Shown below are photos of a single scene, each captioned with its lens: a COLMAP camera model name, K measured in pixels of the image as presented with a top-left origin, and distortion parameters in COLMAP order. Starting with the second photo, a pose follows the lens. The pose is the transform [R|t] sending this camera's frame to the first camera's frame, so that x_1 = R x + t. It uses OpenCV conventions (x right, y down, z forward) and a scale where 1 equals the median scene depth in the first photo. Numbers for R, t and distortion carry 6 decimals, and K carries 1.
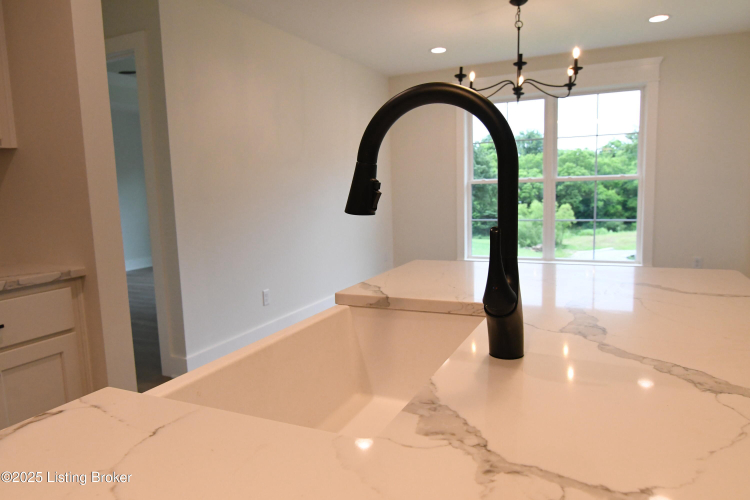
lens RADIAL K [[502.2, 0, 375.0], [0, 502.2, 250.0], [0, 0, 1]] dist [-0.006112, -0.001339]
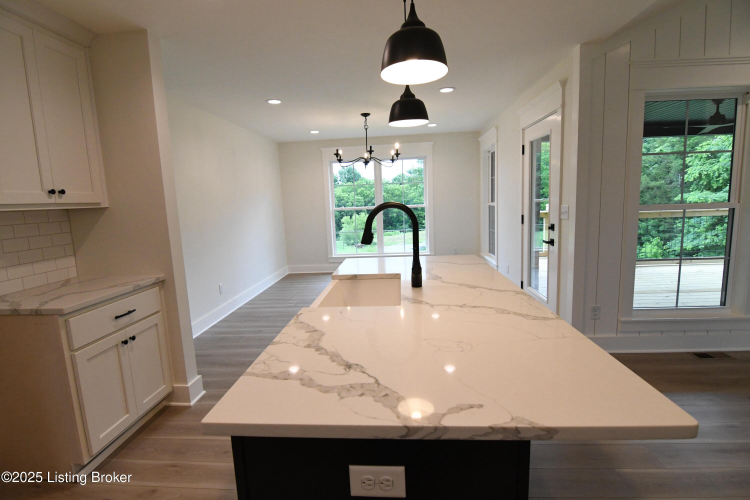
lens RADIAL K [[355.7, 0, 369.6], [0, 355.7, 249.2], [0, 0, 1]] dist [-0.017376, -0.000708]
pose [[0.938879, -0.054563, 0.339895, -0.161450], [0.055036, 0.998450, 0.008256, -0.013333], [-0.339819, 0.010956, 0.940427, -0.212368]]
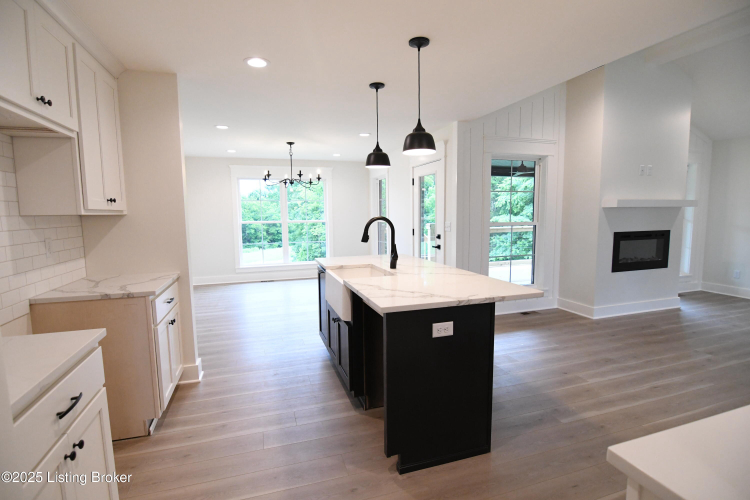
lens RADIAL K [[354.9, 0, 362.7], [0, 354.9, 250.7], [0, 0, 1]] dist [-0.000273, -0.000103]
pose [[0.748934, -0.047809, 0.660918, -0.500415], [0.072275, 0.997337, -0.009756, 0.007819], [-0.658691, 0.055075, 0.750395, -0.326602]]
